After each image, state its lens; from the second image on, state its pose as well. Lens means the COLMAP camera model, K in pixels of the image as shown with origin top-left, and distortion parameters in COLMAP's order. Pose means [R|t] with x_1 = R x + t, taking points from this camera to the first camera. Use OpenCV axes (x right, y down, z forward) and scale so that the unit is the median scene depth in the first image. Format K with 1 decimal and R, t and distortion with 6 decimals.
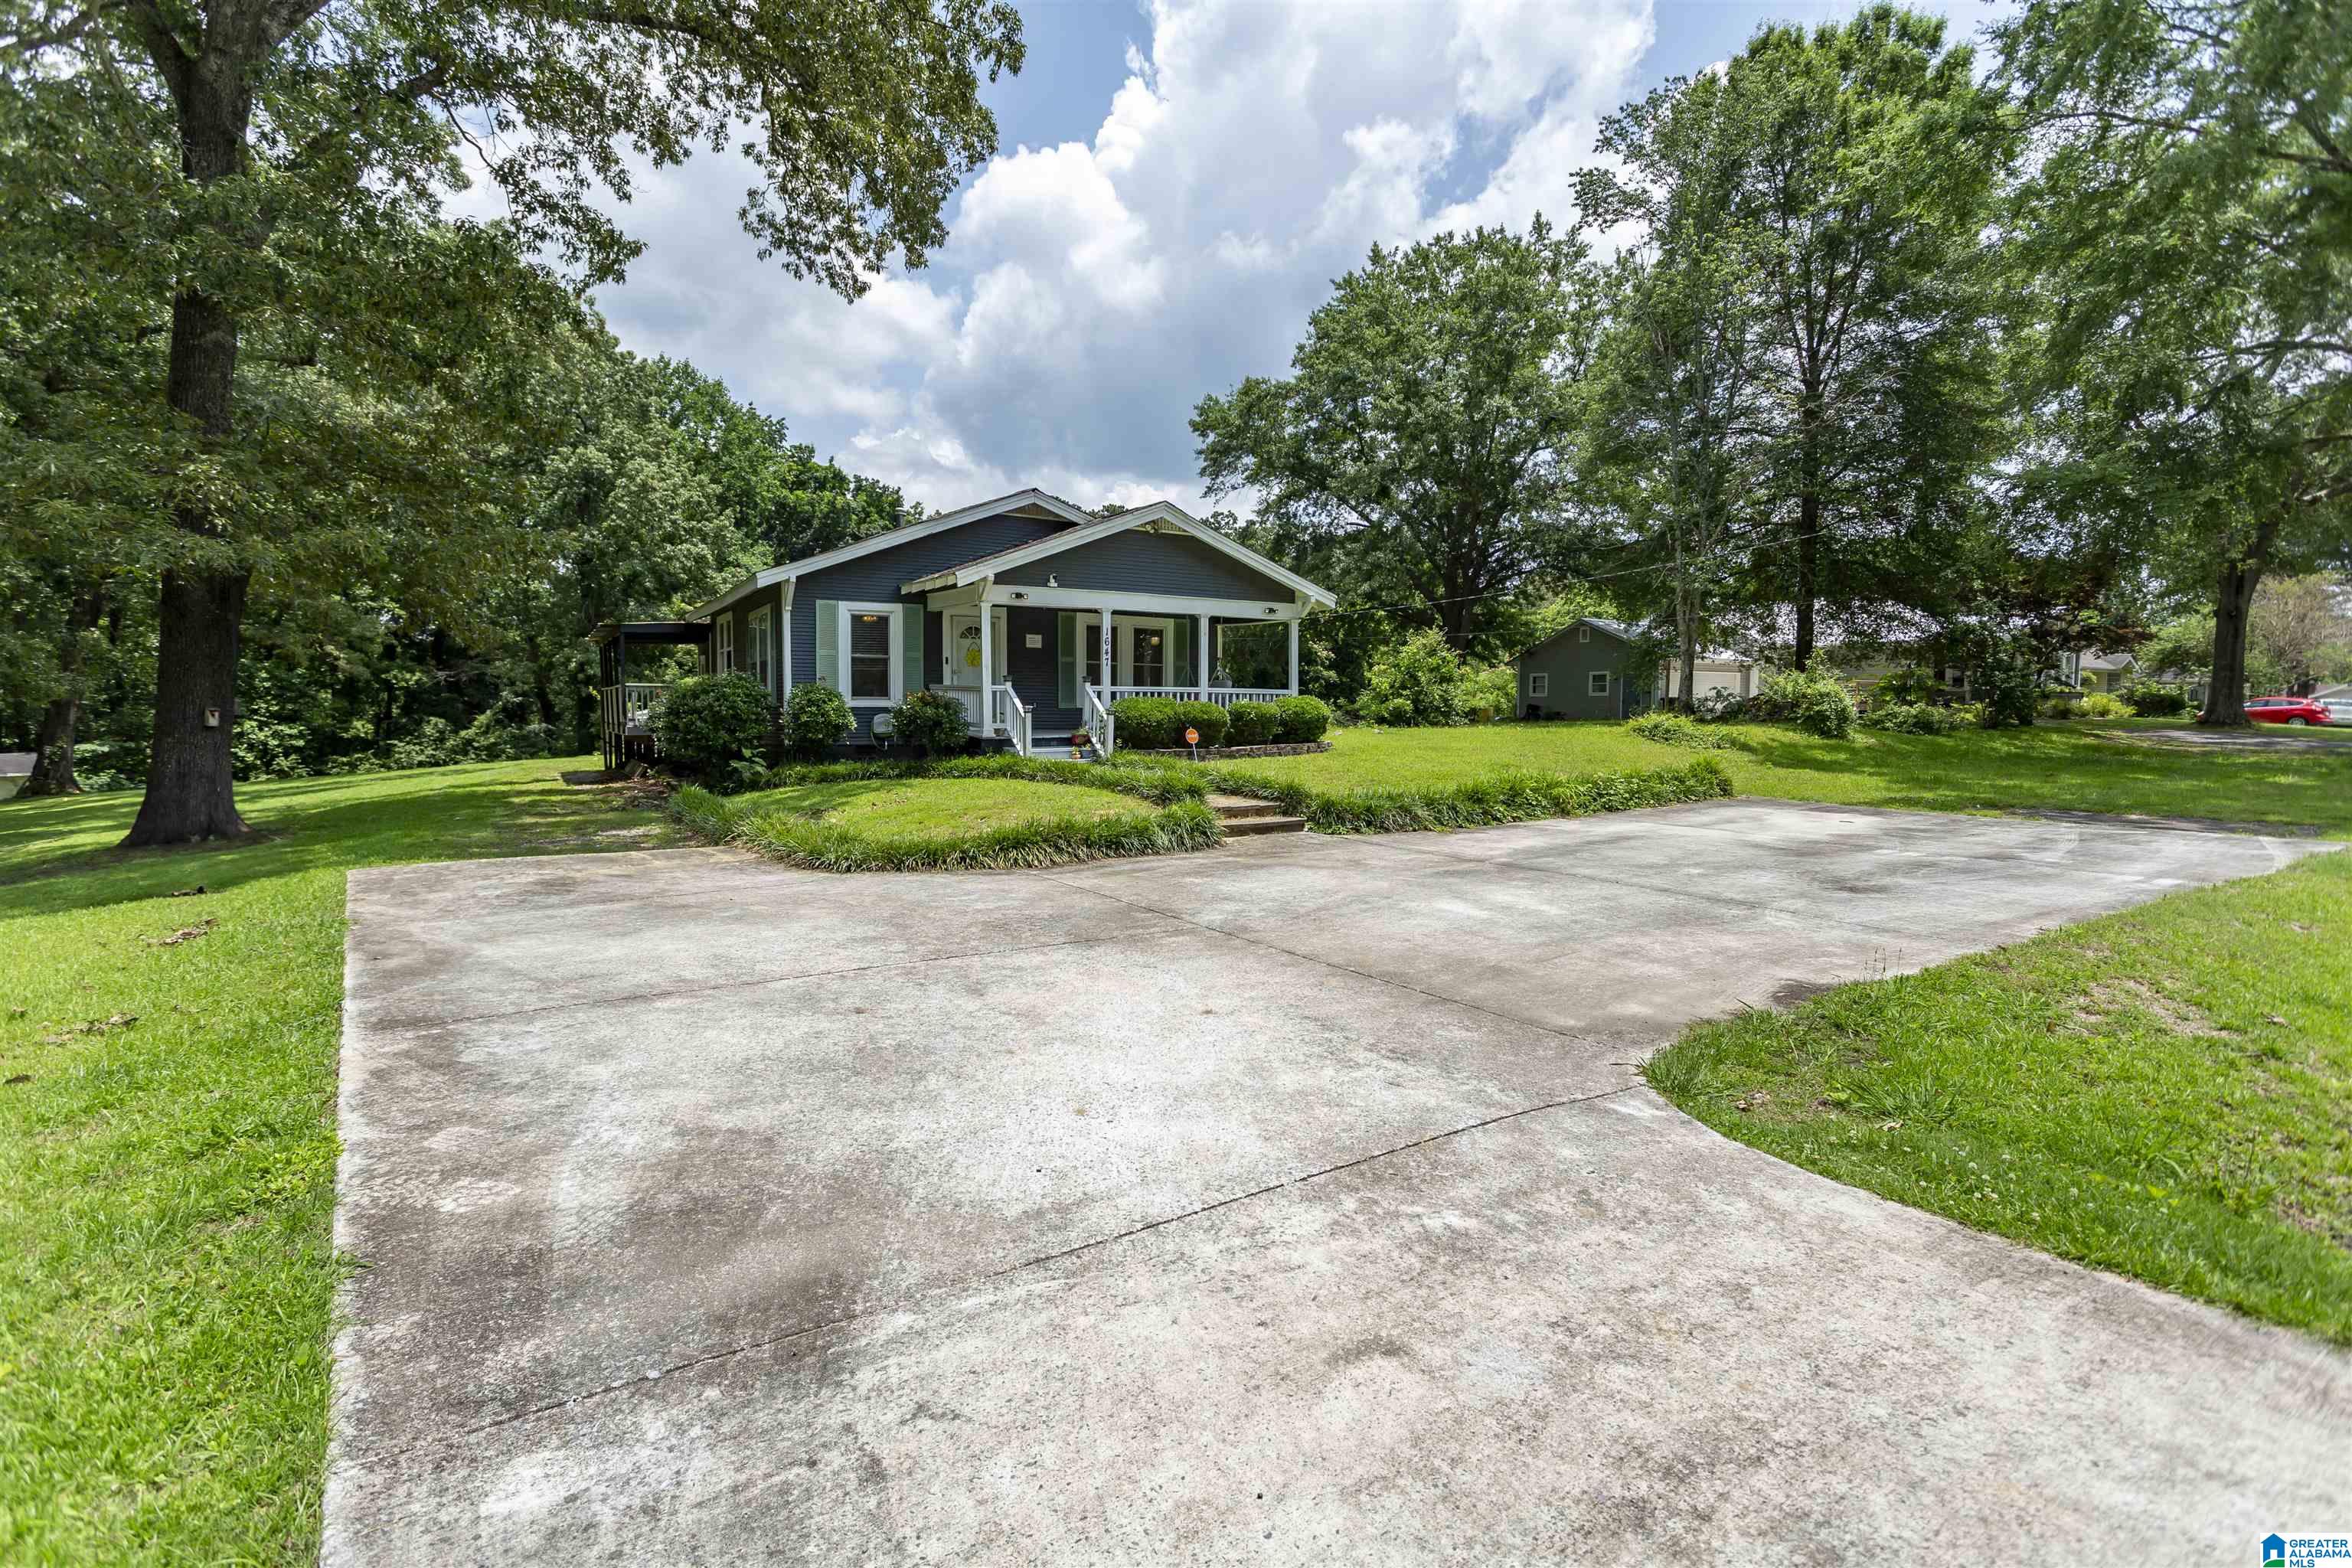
lens RADIAL K [[1120.9, 0, 1160.7], [0, 1120.9, 740.4], [0, 0, 1]] dist [0.007583, -0.000202]
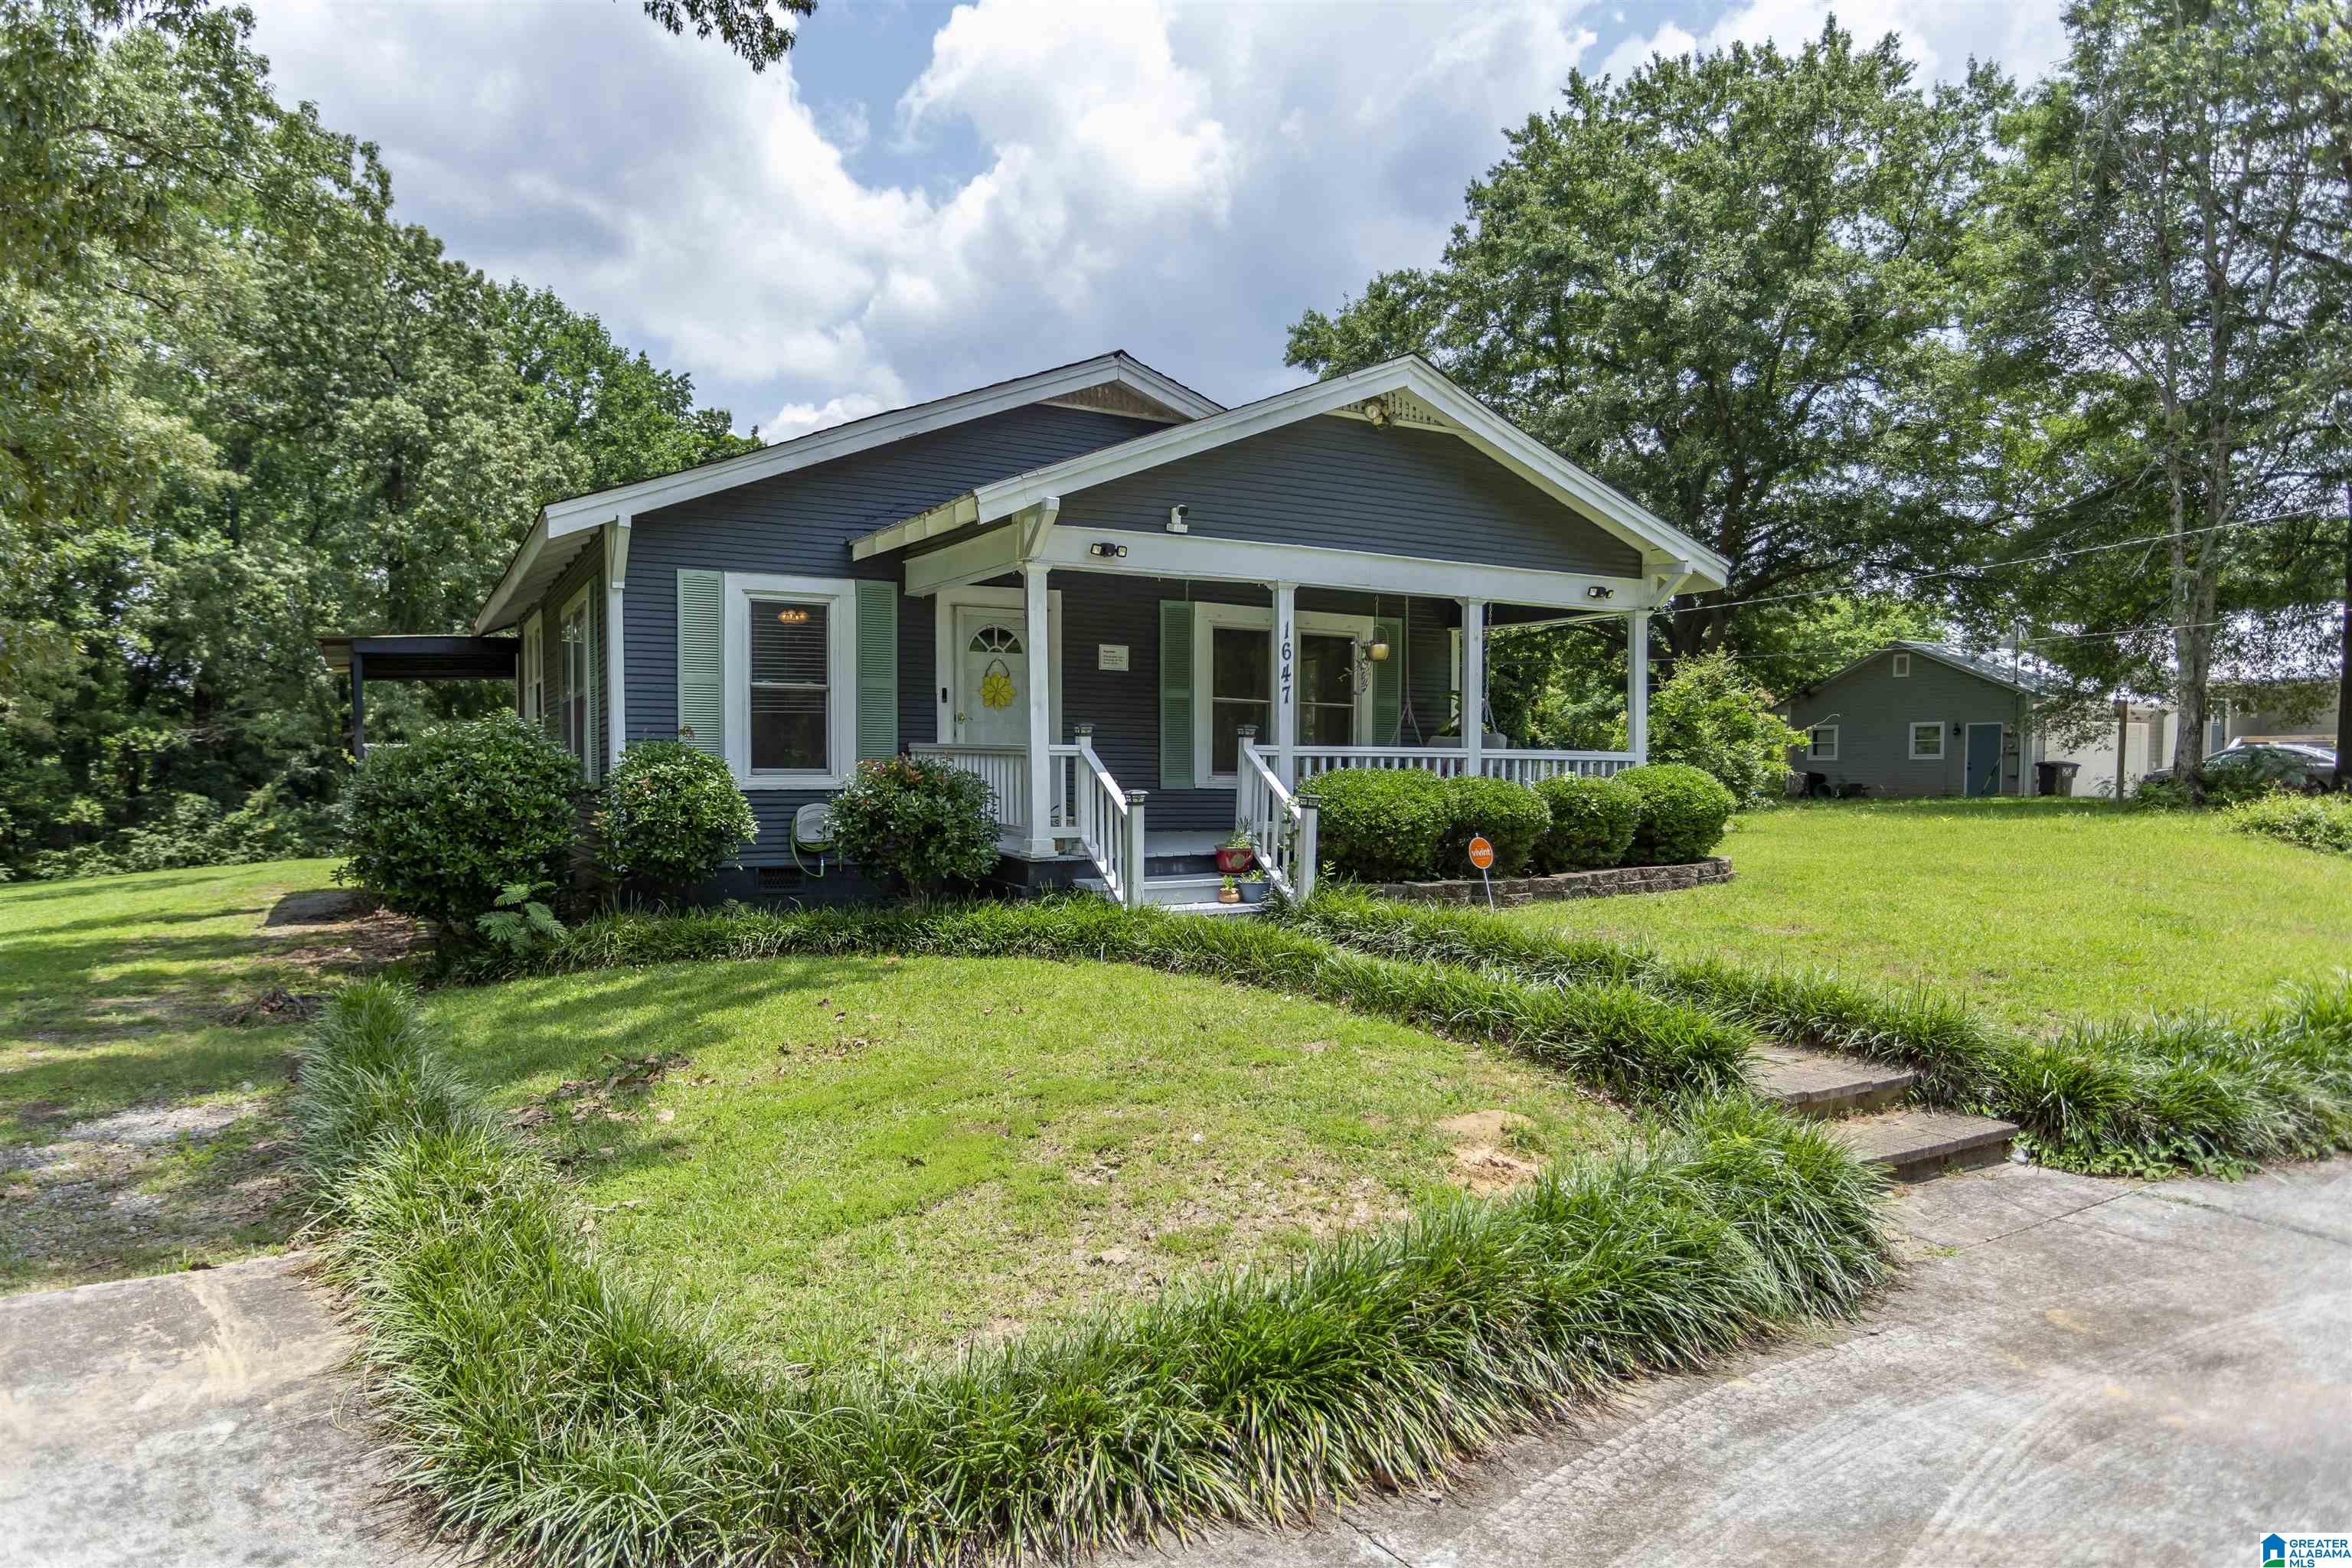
lens RADIAL K [[1524.5, 0, 1177.0], [0, 1524.5, 783.7], [0, 0, 1]] dist [0.002199, -0.000911]
pose [[0.999859, -0.002542, -0.016607, -0.077427], [0.002140, 0.999706, -0.024154, -0.015618], [0.016663, 0.024115, 0.999570, 0.331746]]
